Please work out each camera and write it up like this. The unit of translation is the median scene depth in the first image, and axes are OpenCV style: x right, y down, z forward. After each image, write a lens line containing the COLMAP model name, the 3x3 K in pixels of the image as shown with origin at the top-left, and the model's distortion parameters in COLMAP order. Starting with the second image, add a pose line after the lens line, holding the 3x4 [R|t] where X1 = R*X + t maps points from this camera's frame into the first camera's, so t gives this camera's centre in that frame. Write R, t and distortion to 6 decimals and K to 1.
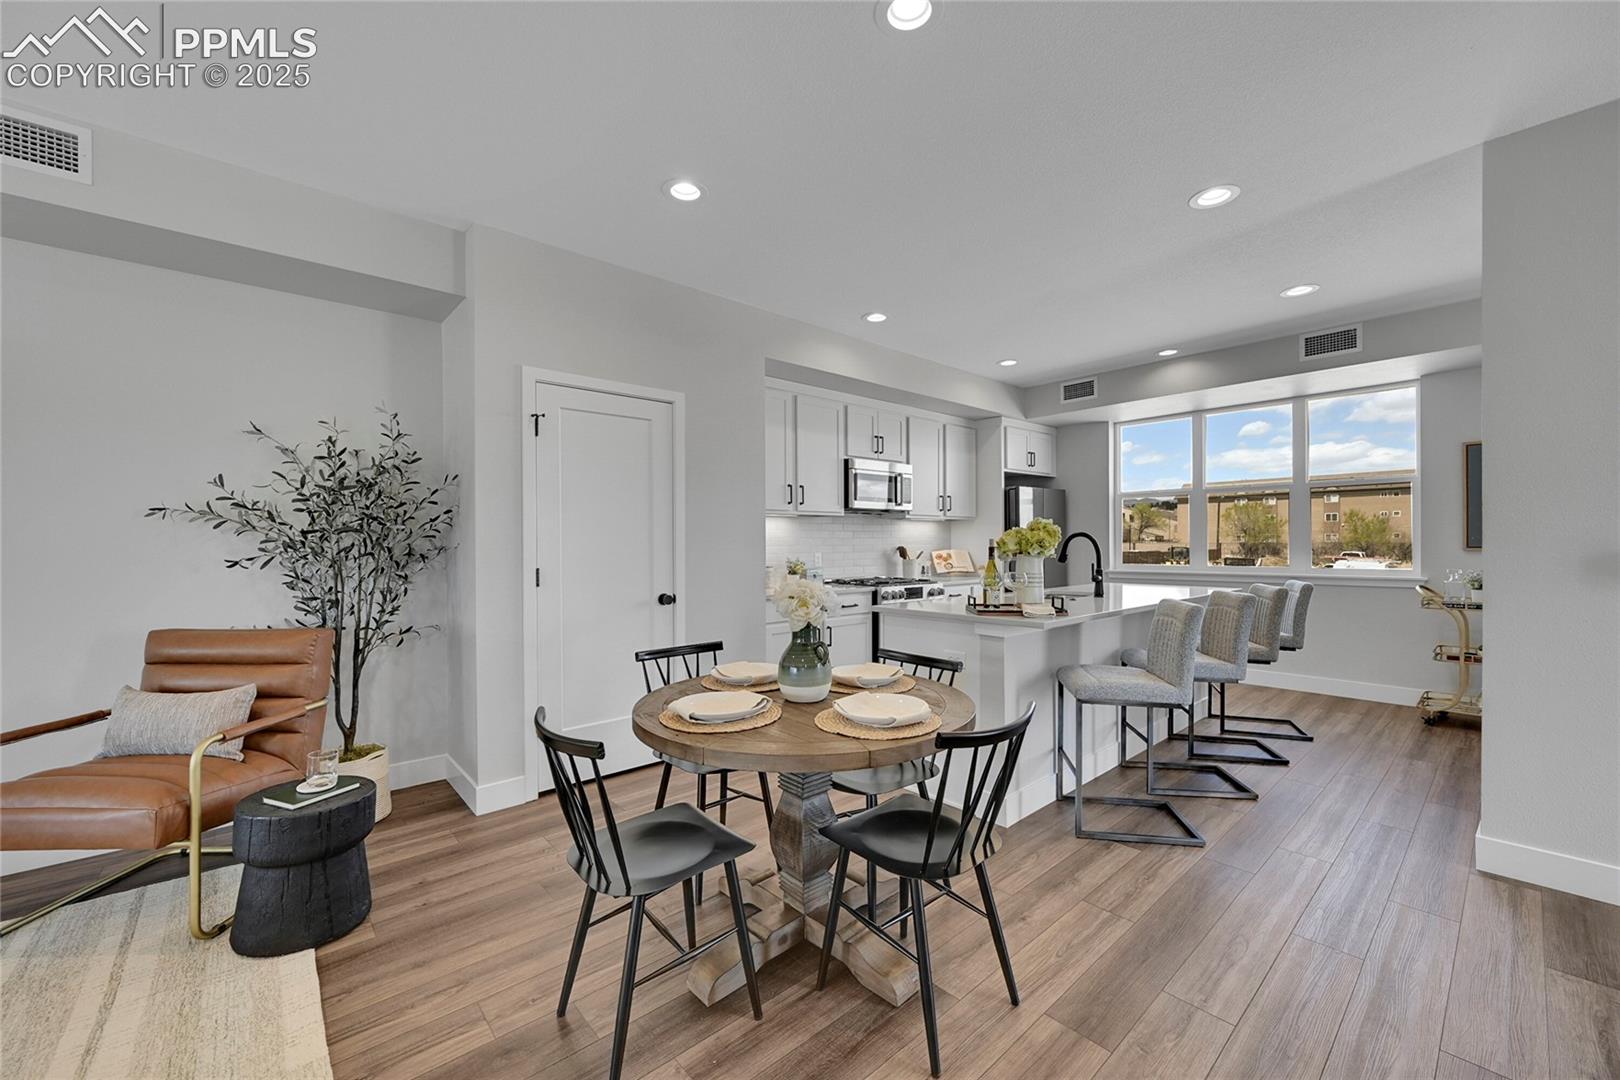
lens RADIAL K [[637.1, 0, 811.5], [0, 637.1, 544.4], [0, 0, 1]] dist [-0.000456, 0.000024]
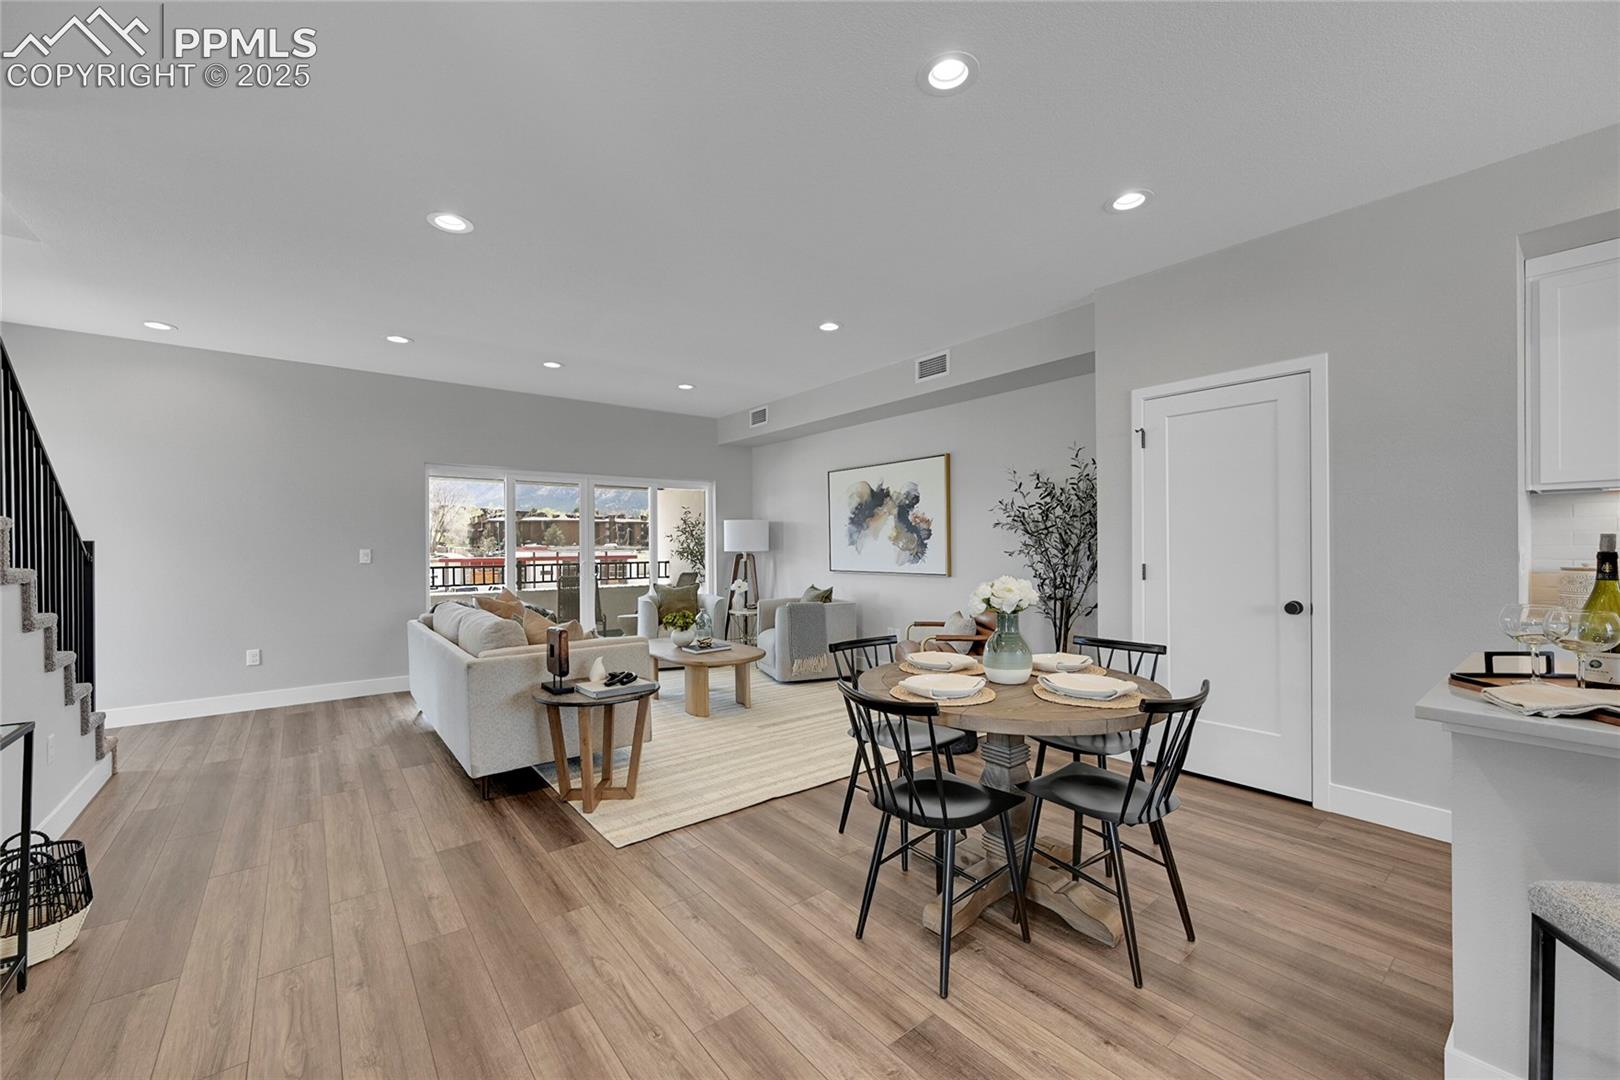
lens RADIAL K [[637.1, 0, 811.1], [0, 637.1, 545.4], [0, 0, 1]] dist [-0.000456, 0.000024]
pose [[-0.053384, 0.006634, -0.998552, 0.547321], [0.004464, 0.999970, 0.006405, -0.003922], [0.998564, -0.004115, -0.053412, 0.343382]]
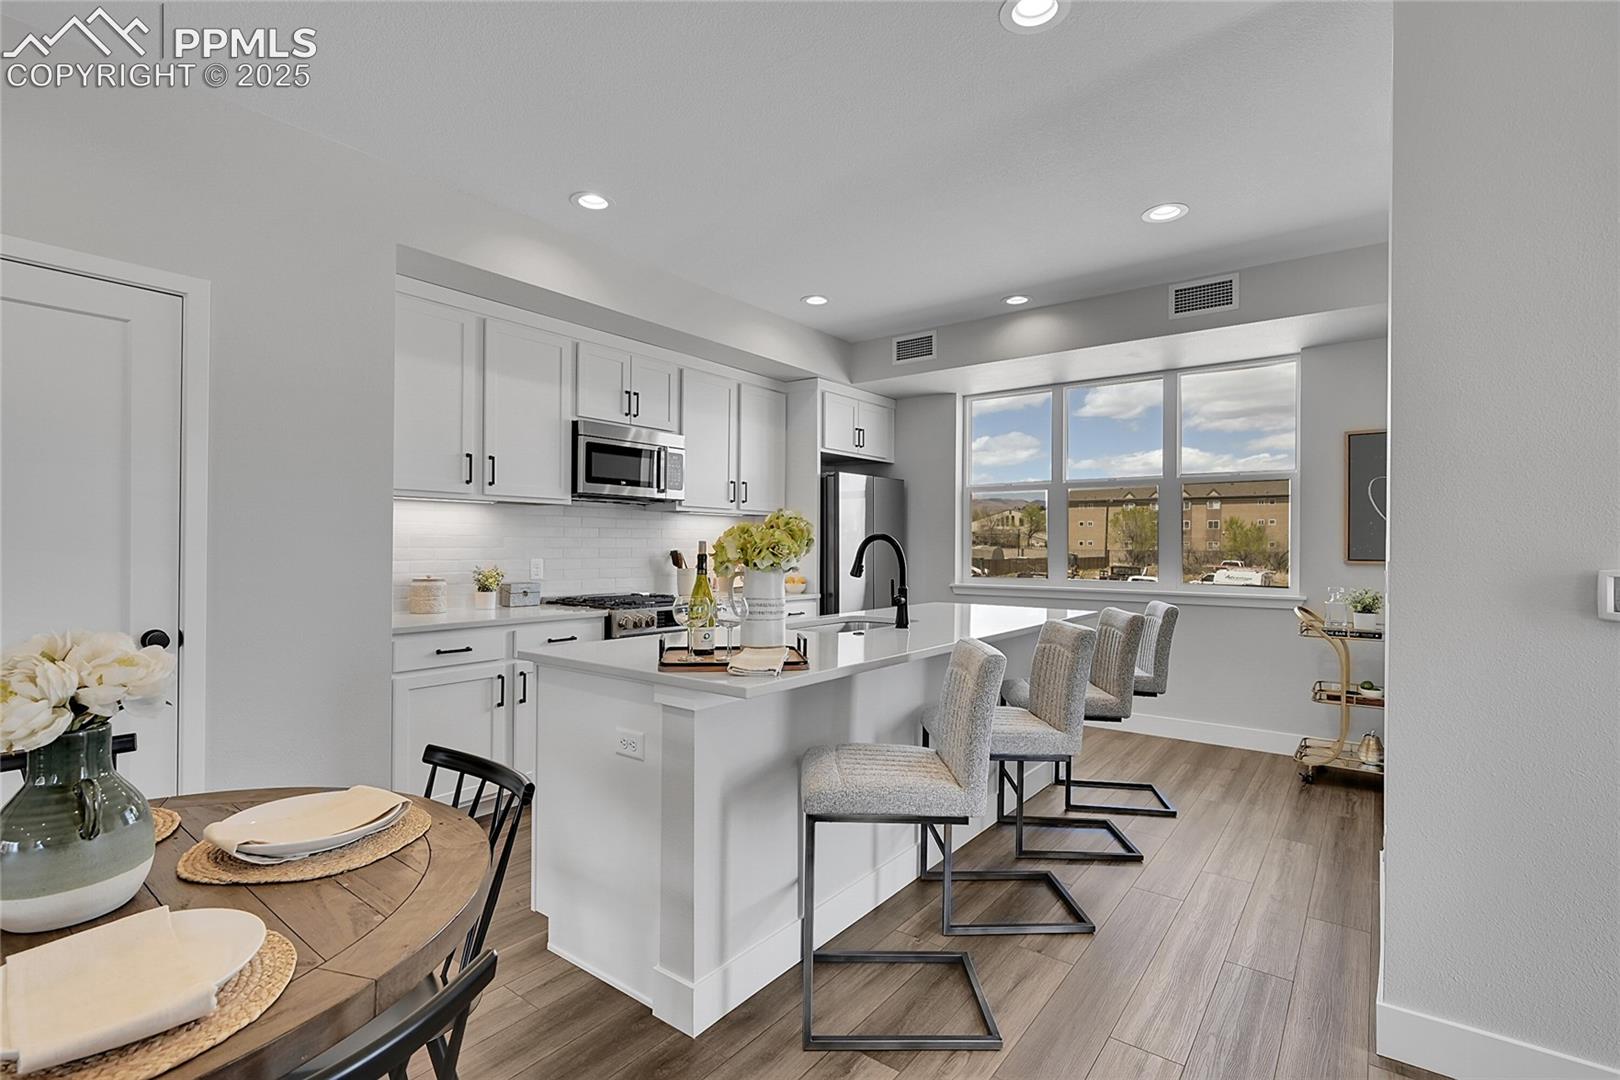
lens RADIAL K [[749.8, 0, 811.4], [0, 749.8, 543.9], [0, 0, 1]] dist [-0.003670, 0.000970]
pose [[0.981515, 0.013573, 0.190902, 0.180105], [-0.012854, 0.999905, -0.005002, -0.002750], [-0.190952, 0.002455, 0.981596, 0.200563]]
